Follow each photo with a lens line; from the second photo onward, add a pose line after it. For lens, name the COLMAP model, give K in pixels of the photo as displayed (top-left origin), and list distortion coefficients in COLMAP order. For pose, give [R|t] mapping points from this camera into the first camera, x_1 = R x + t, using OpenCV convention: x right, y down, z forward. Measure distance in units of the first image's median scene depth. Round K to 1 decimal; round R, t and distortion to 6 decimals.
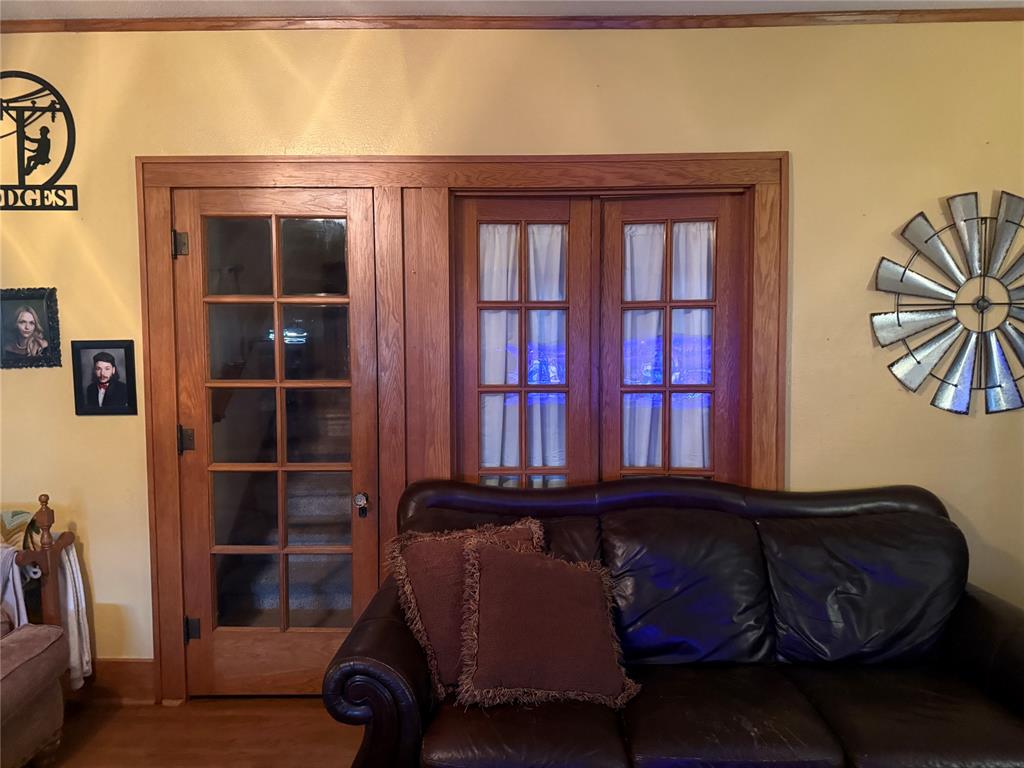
lens RADIAL K [[723.5, 0, 514.2], [0, 723.5, 377.4], [0, 0, 1]] dist [0.057564, -0.075445]
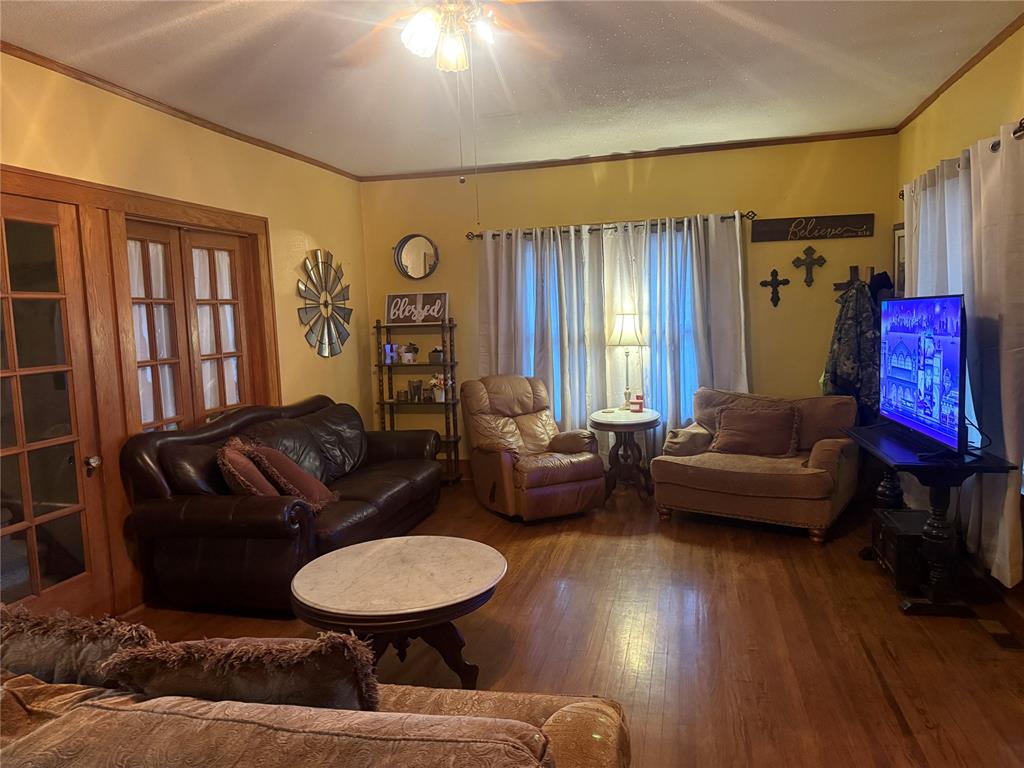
lens RADIAL K [[723.5, 0, 511.3], [0, 723.5, 383.1], [0, 0, 1]] dist [0.057564, -0.075445]
pose [[0.225425, -0.100287, 0.969085, -1.242574], [0.093061, 0.992356, 0.081048, 0.004565], [-0.969806, 0.071914, 0.233035, 0.028497]]
